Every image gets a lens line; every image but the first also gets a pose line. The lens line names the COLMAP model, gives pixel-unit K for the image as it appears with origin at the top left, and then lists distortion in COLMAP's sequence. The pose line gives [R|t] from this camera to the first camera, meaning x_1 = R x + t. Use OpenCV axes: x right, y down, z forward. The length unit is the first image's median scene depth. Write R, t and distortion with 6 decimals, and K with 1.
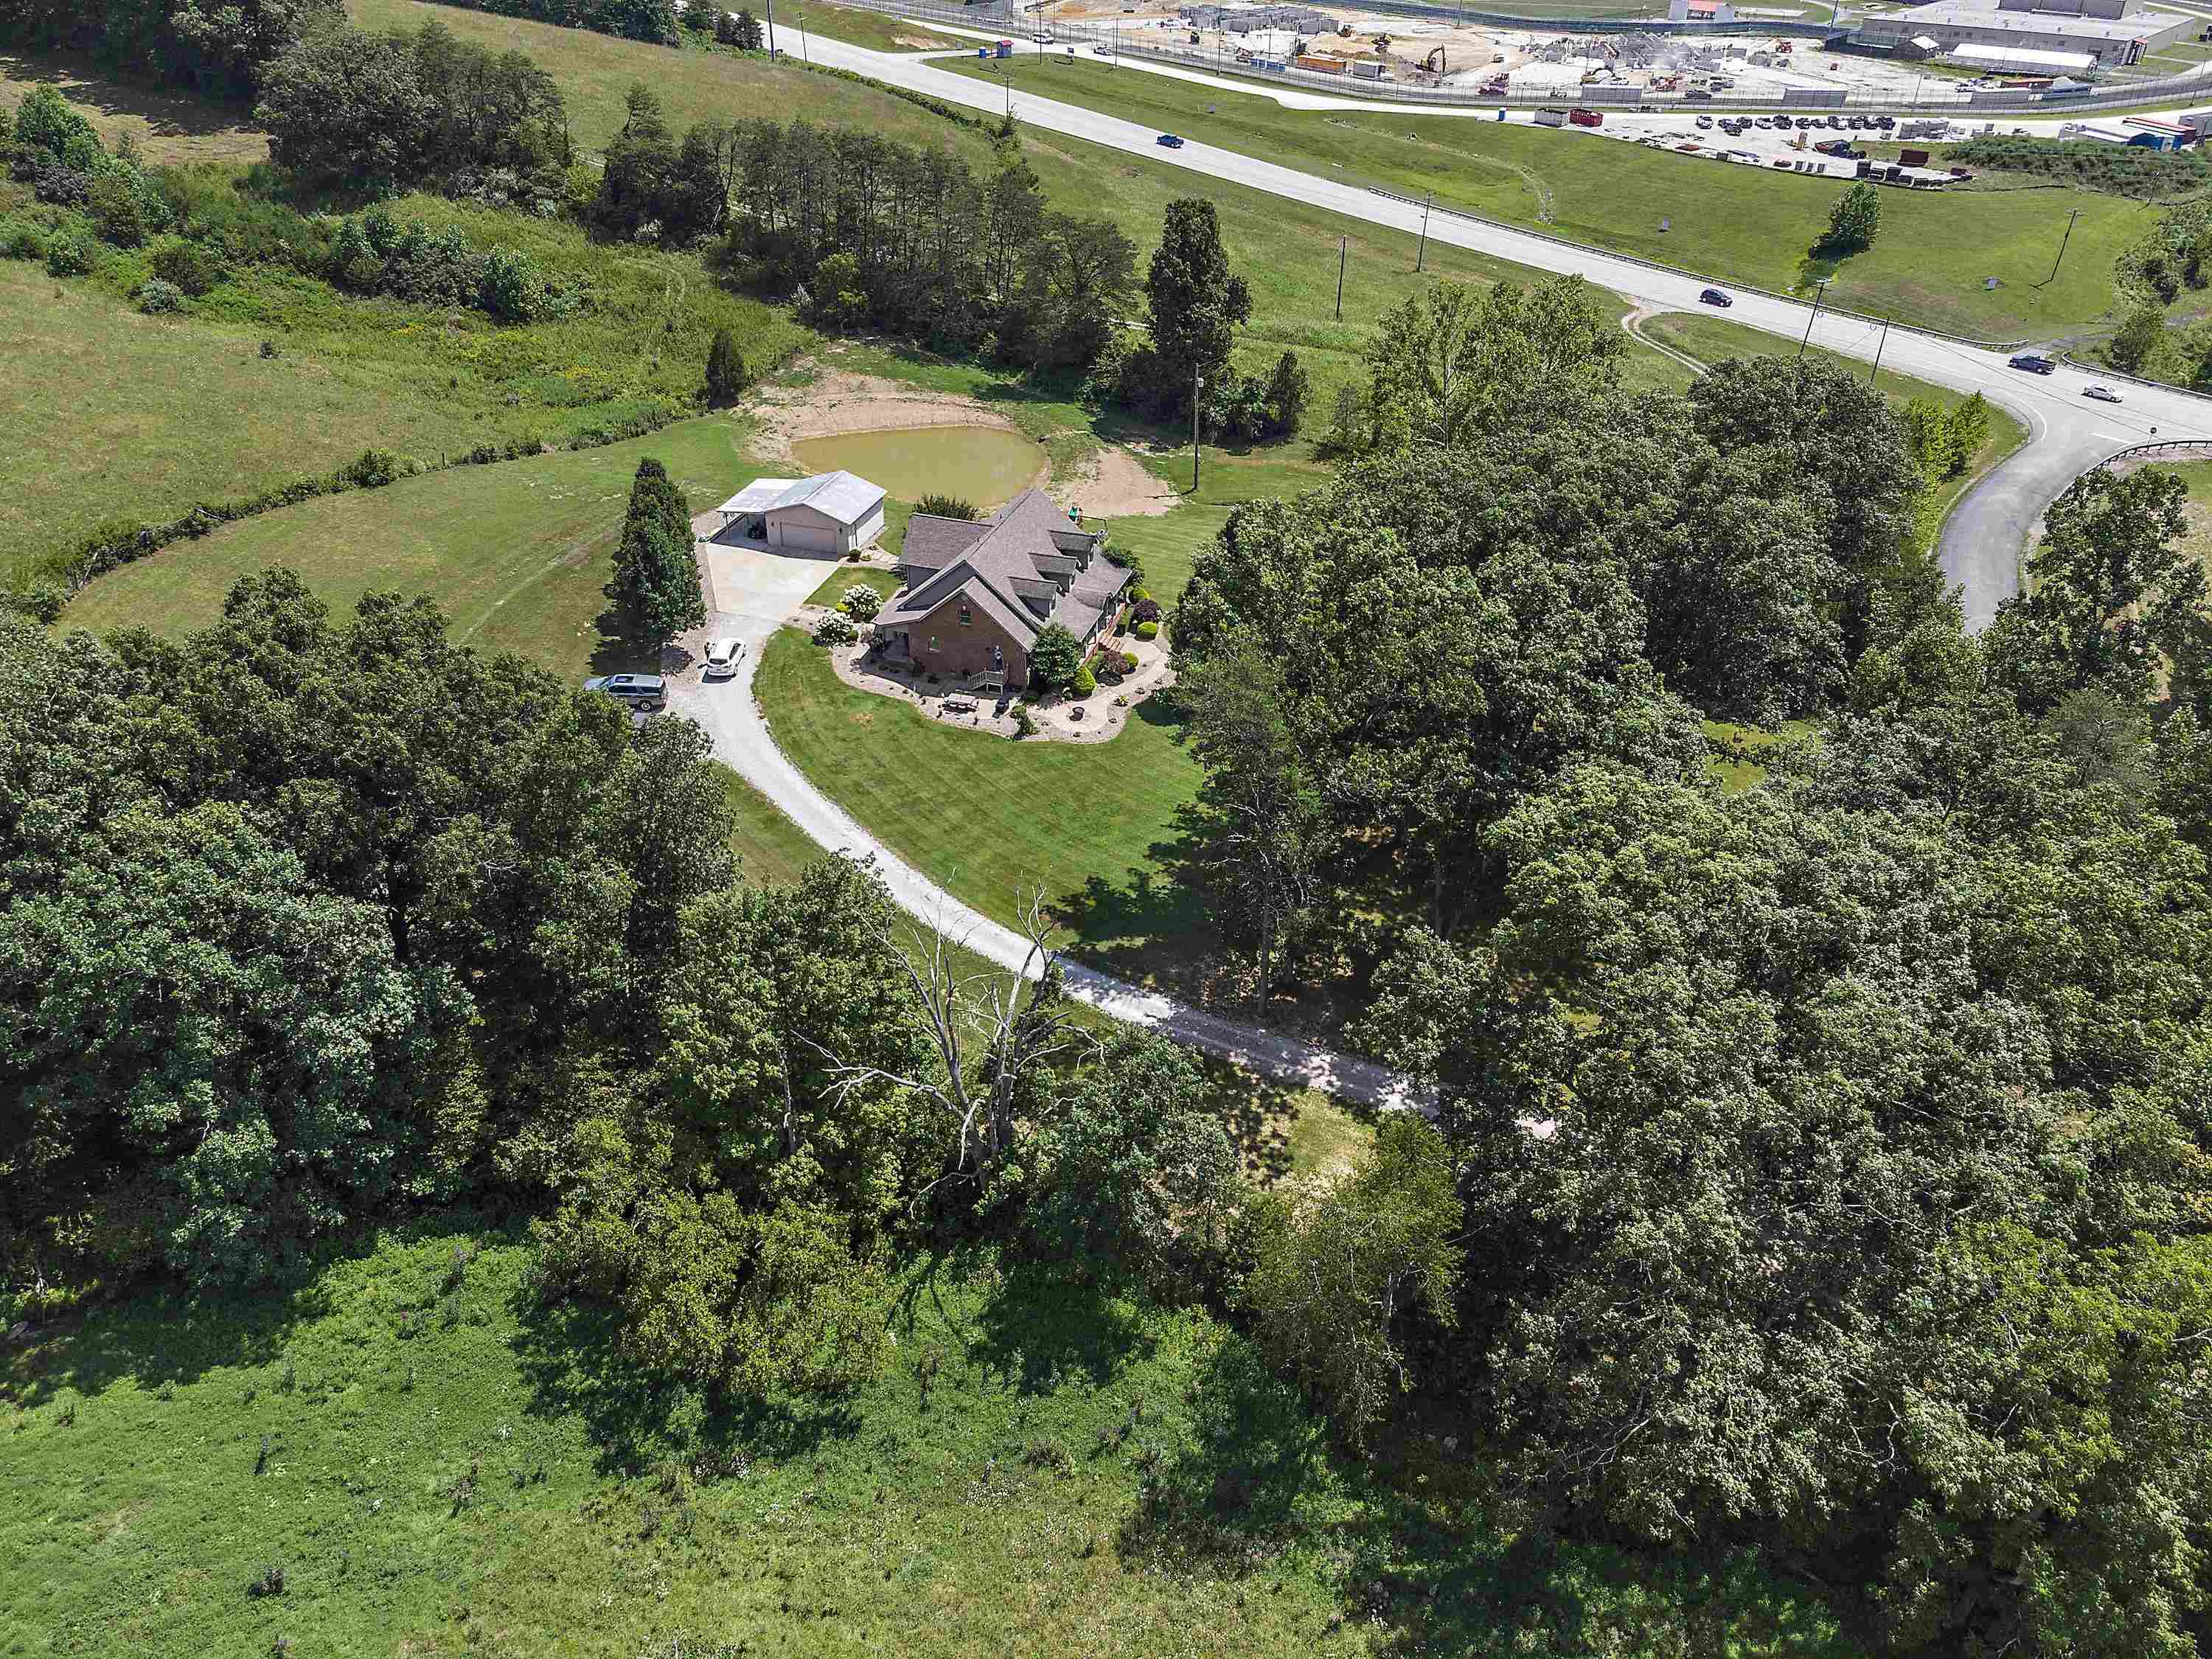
lens RADIAL K [[1628.8, 0, 1097.6], [0, 1628.8, 838.2], [0, 0, 1]] dist [0.026875, -0.004035]
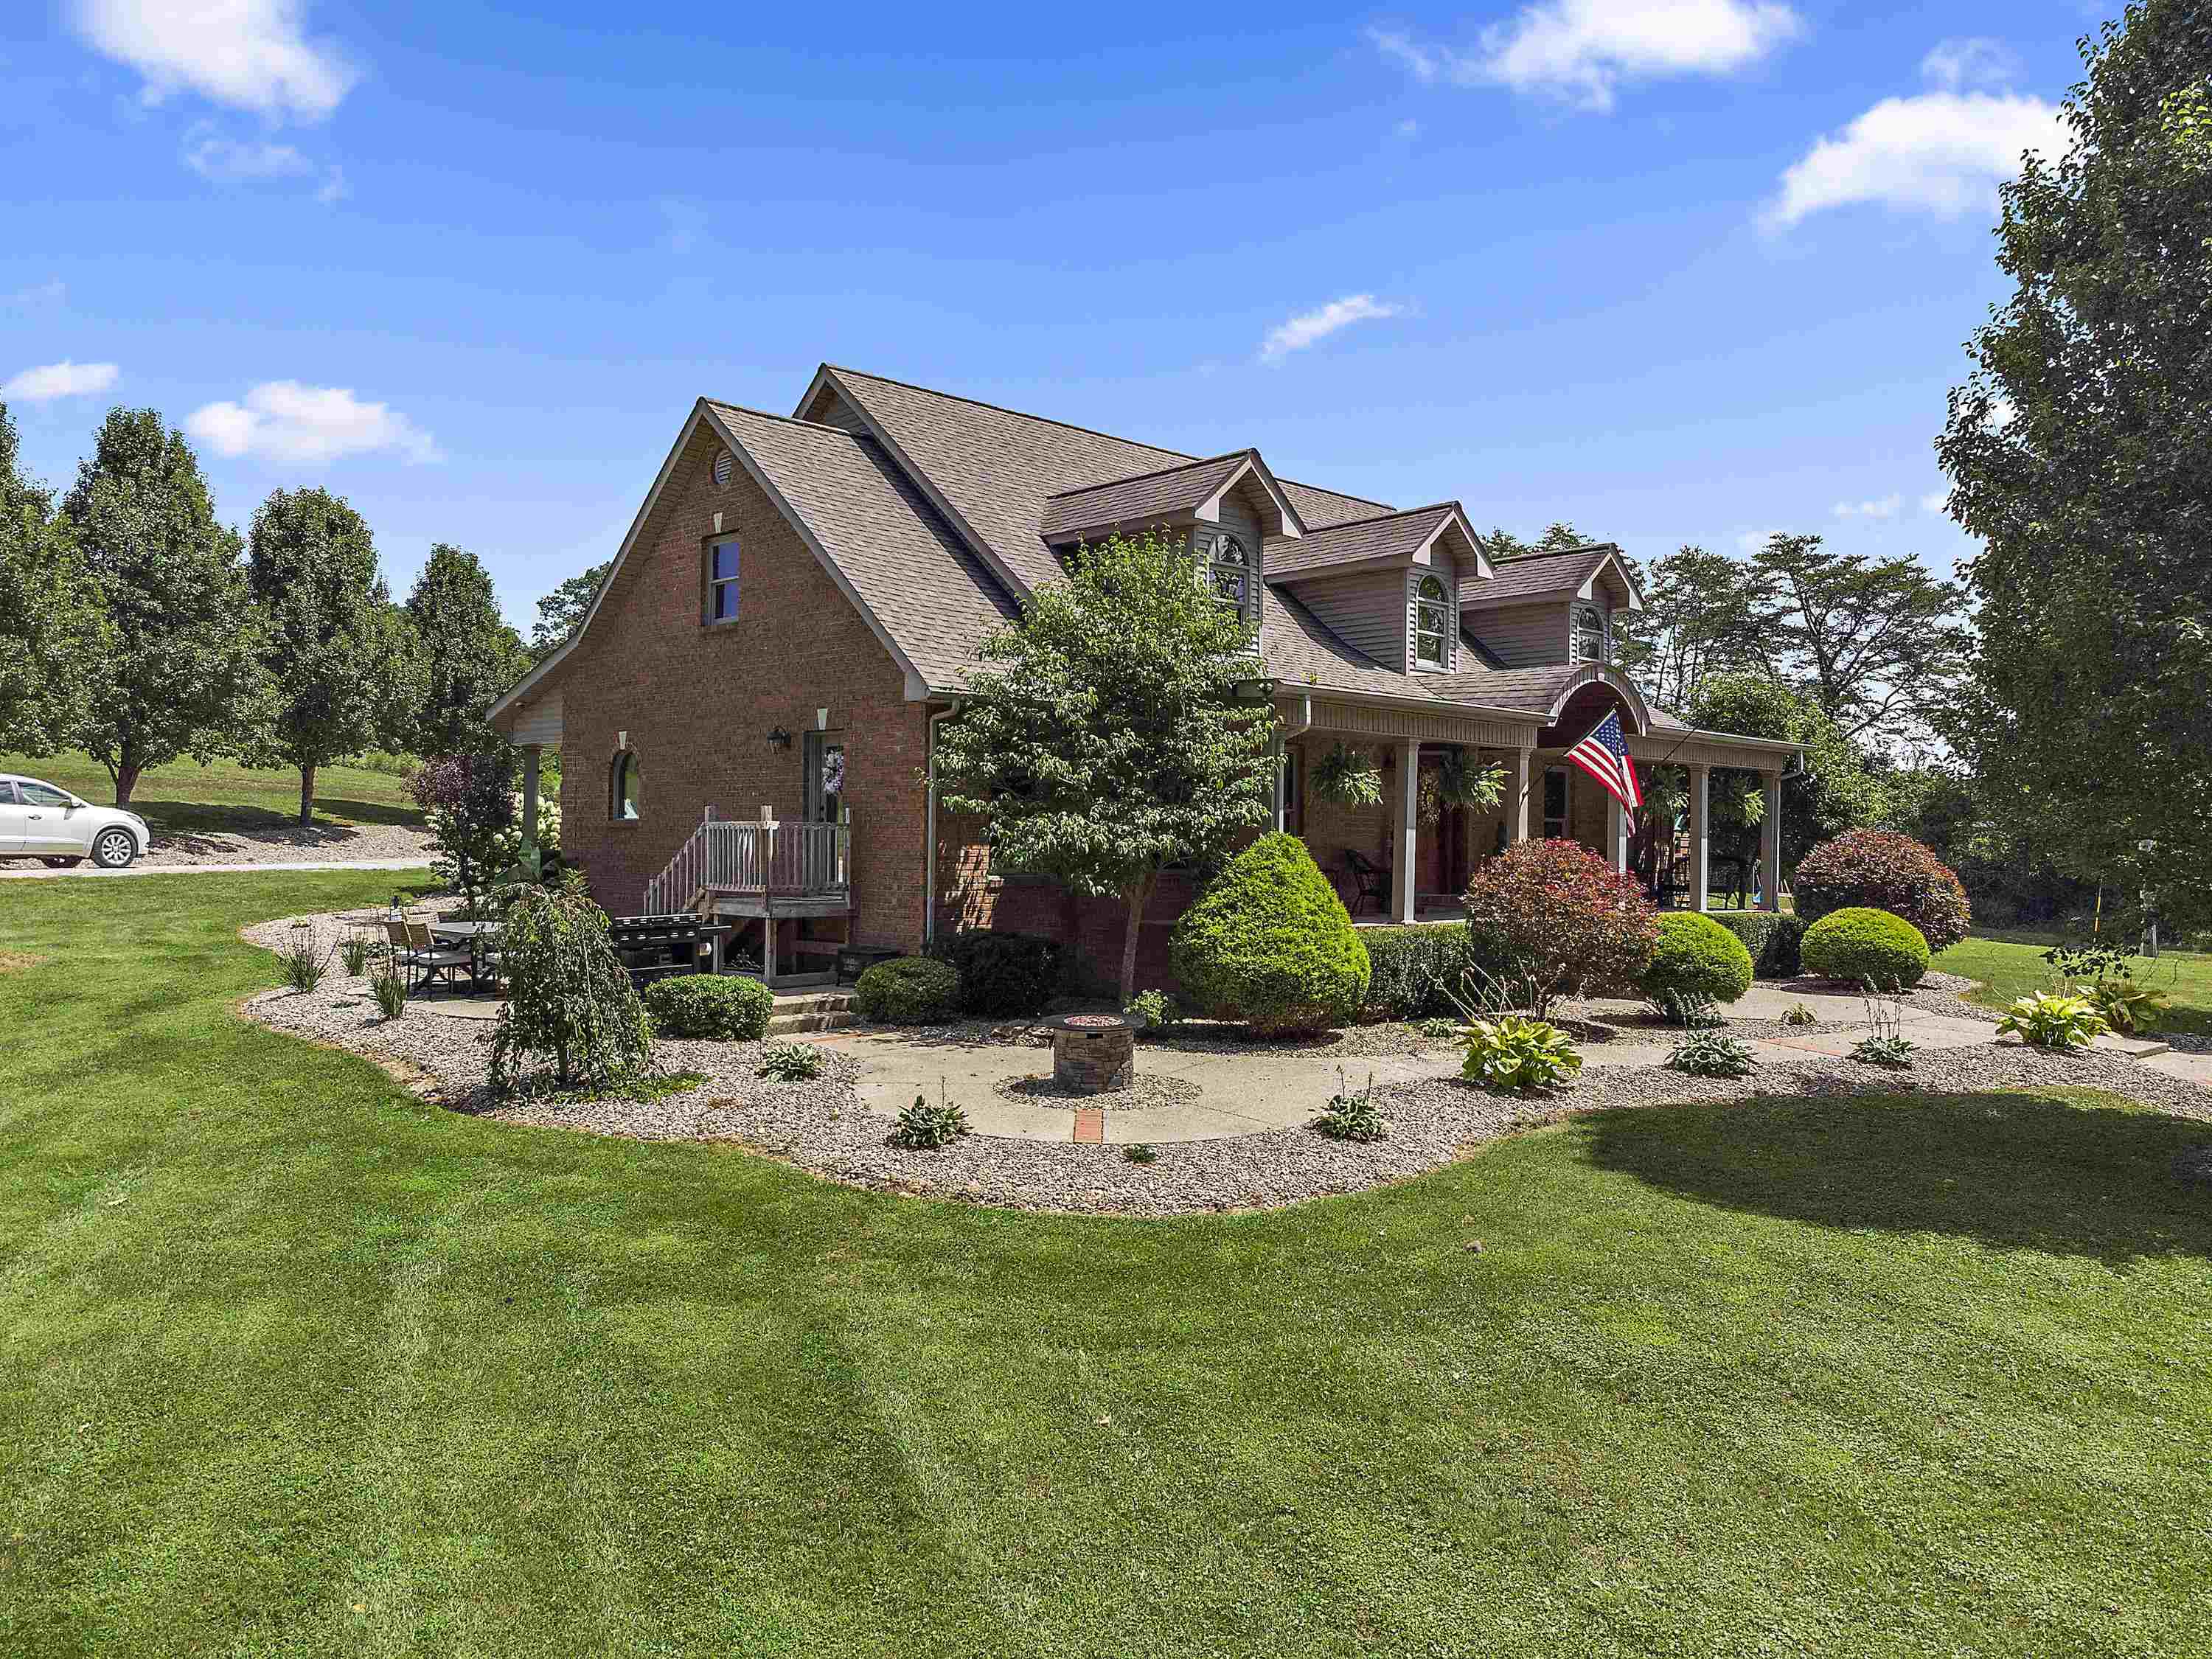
lens RADIAL K [[1659.6, 0, 1106.0], [0, 1659.6, 829.5], [0, 0, 1]] dist [-0.000593, 0.032169]
pose [[0.879827, -0.004126, -0.475276, 0.046137], [-0.263028, 0.828658, -0.494108, -0.028370], [0.395880, 0.559740, 0.727990, 0.864957]]
